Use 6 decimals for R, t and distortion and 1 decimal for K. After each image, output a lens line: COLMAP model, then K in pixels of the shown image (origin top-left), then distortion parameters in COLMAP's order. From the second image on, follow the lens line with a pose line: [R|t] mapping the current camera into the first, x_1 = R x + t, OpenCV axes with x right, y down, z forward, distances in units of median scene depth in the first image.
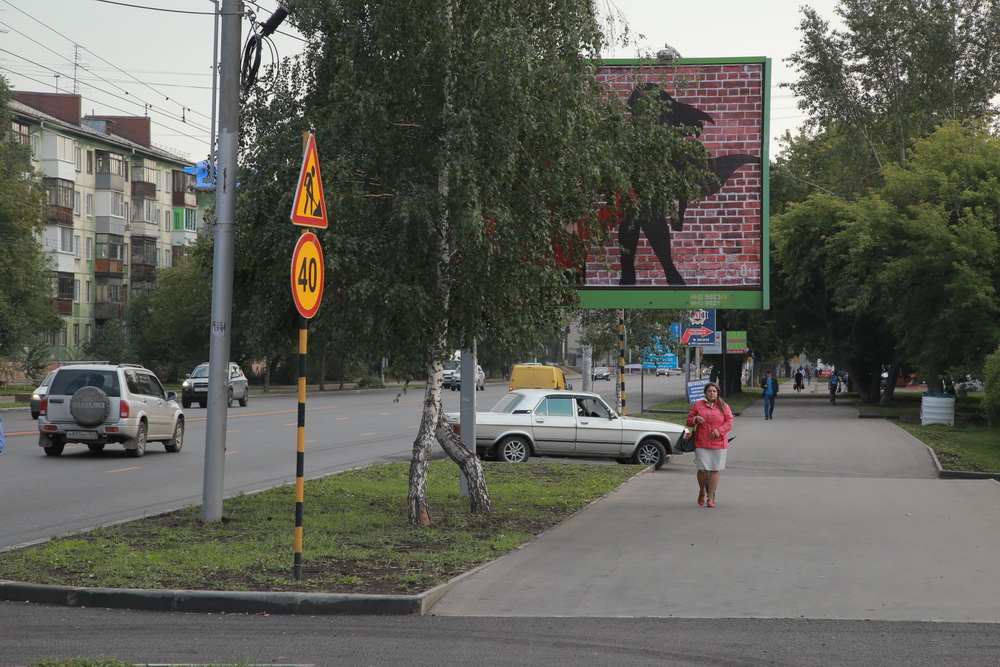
lens RADIAL K [[2661.9, 0, 500.0], [0, 2661.9, 333.5], [0, 0, 1]] dist [0.661929, 0.431828]
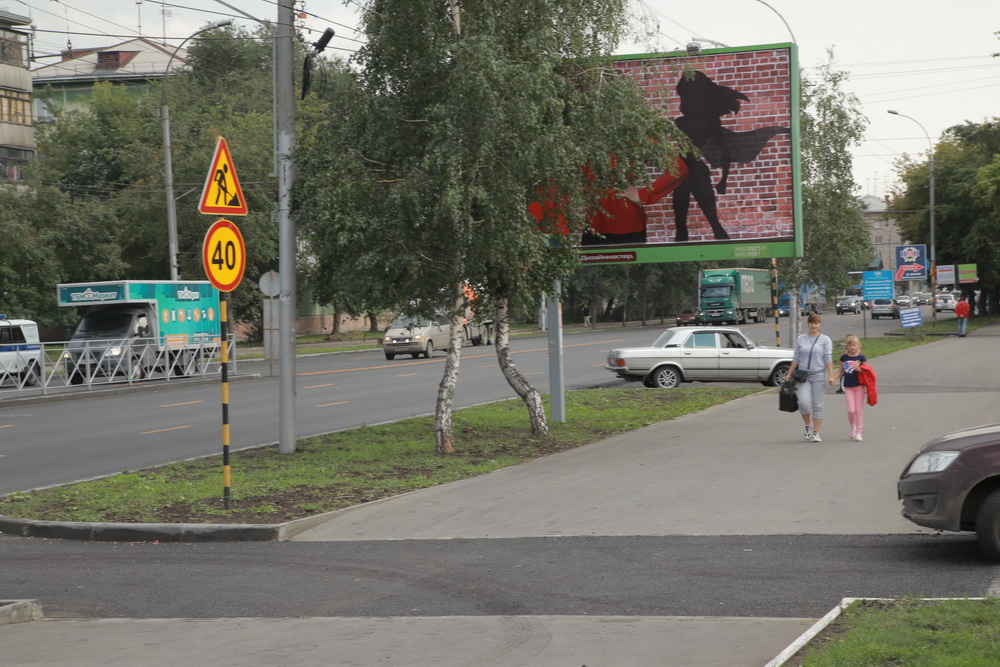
lens RADIAL K [[2120.5, 0, 500.0], [0, 2120.5, 333.5], [0, 0, 1]] dist [0.444223, -0.099725]
pose [[0.985667, -0.036439, -0.164719, 0.123123], [0.040799, 0.998899, 0.023166, -0.002506], [0.163694, -0.029555, 0.986068, 0.046459]]
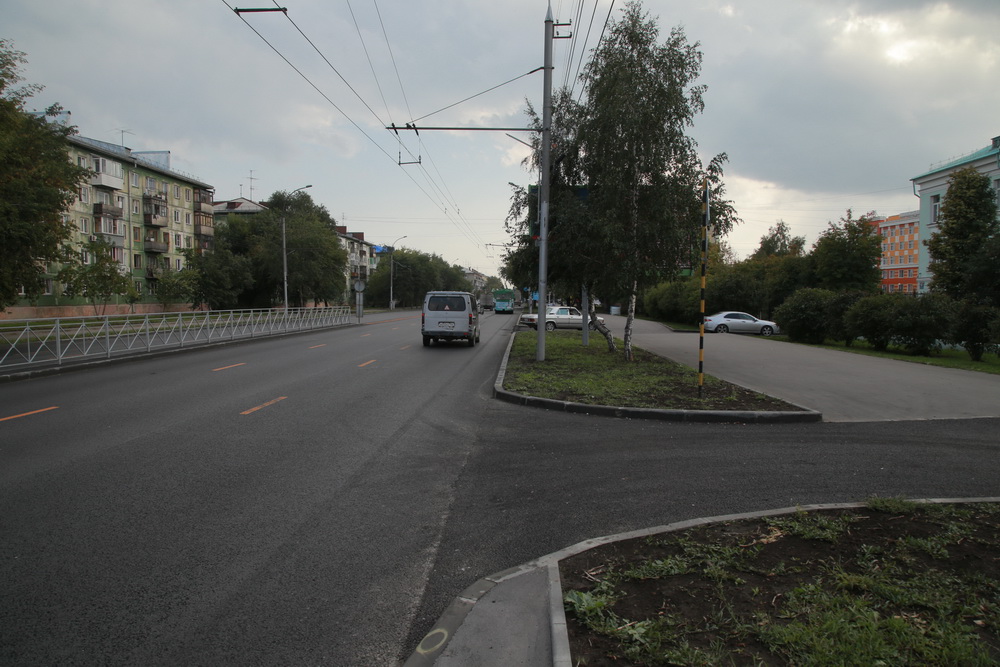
lens RADIAL K [[704.2, 0, 500.0], [0, 704.2, 333.5], [0, 0, 1]] dist [-0.088238, 0.002641]
pose [[0.995894, -0.022801, 0.087609, -0.164294], [0.017622, 0.998076, 0.059438, 0.004560], [-0.088796, -0.057650, 0.994380, 0.290664]]
